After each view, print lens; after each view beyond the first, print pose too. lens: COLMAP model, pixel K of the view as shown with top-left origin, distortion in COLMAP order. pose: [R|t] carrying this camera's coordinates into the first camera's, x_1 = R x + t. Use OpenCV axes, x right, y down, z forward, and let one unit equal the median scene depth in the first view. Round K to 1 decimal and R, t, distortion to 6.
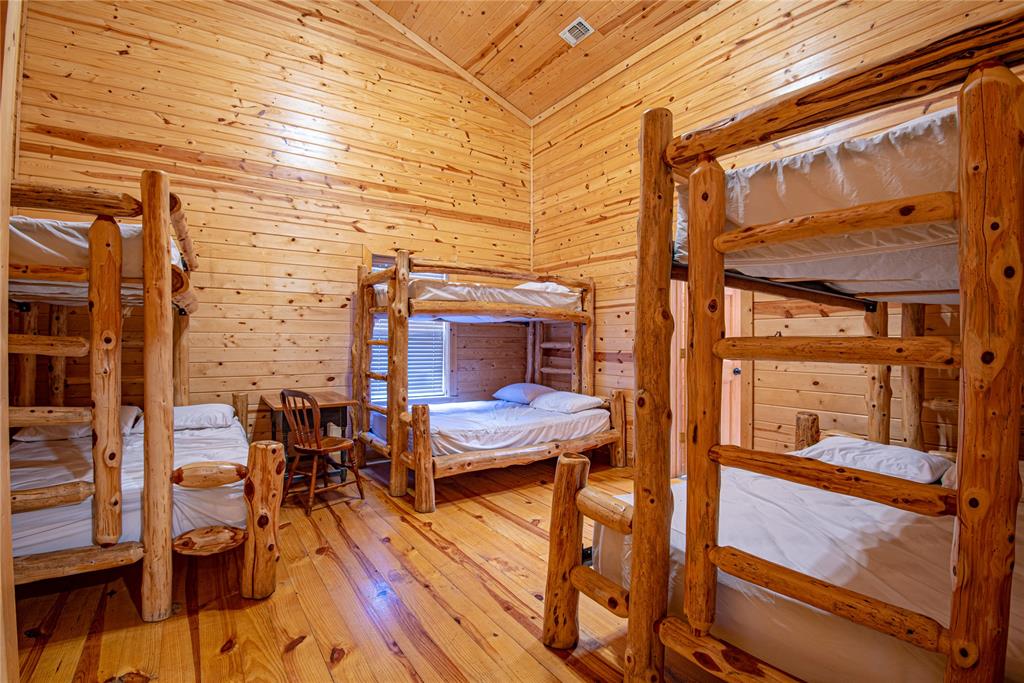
lens RADIAL K [[463.5, 0, 512.0], [0, 463.5, 341.5], [0, 0, 1]] dist [-0.046689, -0.000953]
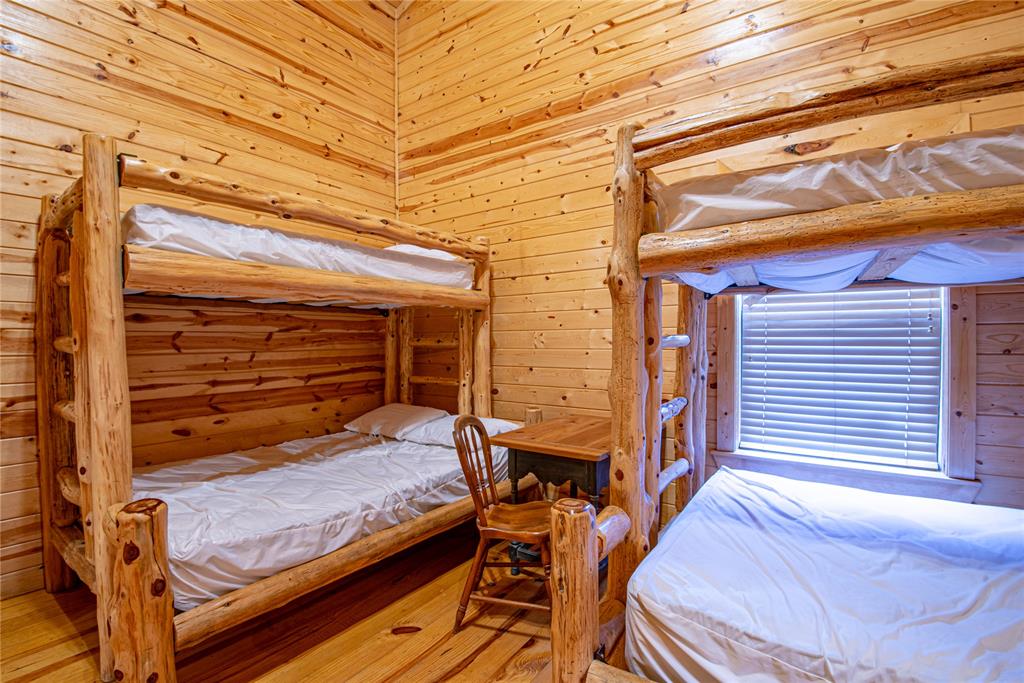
lens RADIAL K [[466.7, 0, 512.0], [0, 466.7, 341.5], [0, 0, 1]] dist [-0.012716, -0.018422]
pose [[0.354747, -0.008168, -0.934927, 0.113181], [0.006731, 0.999958, -0.006182, 0.004711], [0.934938, -0.004100, 0.354787, 0.648279]]
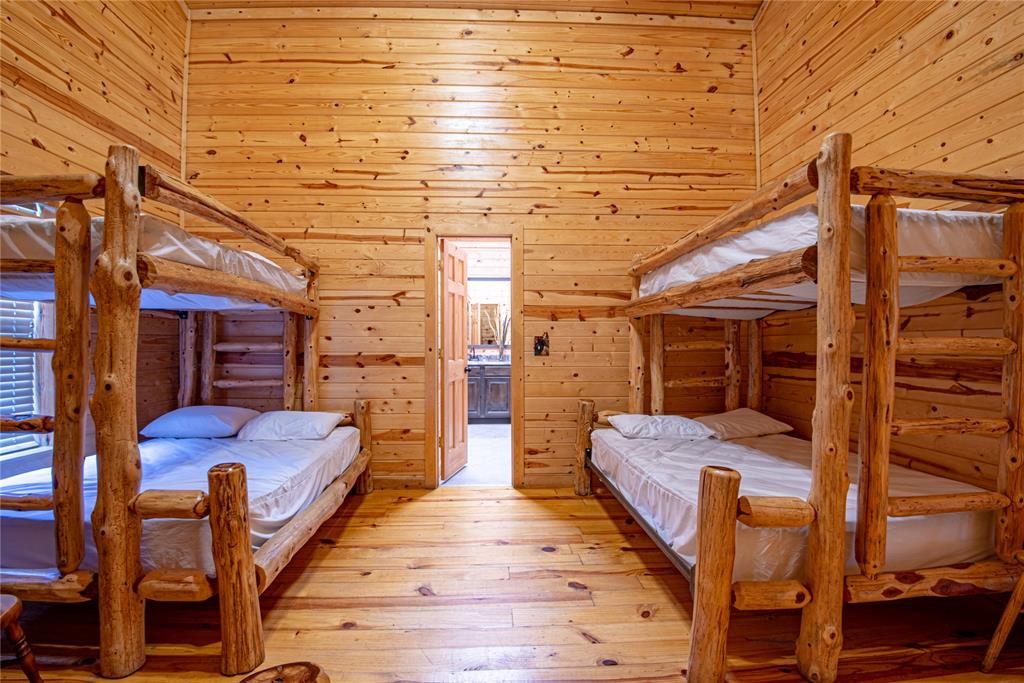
lens RADIAL K [[463.5, 0, 512.0], [0, 463.5, 341.5], [0, 0, 1]] dist [-0.046689, -0.000953]
pose [[0.526191, -0.000736, 0.850366, -0.358600], [0.002082, 0.999998, -0.000423, 0.001464], [-0.850364, 0.001993, 0.526192, 0.376977]]
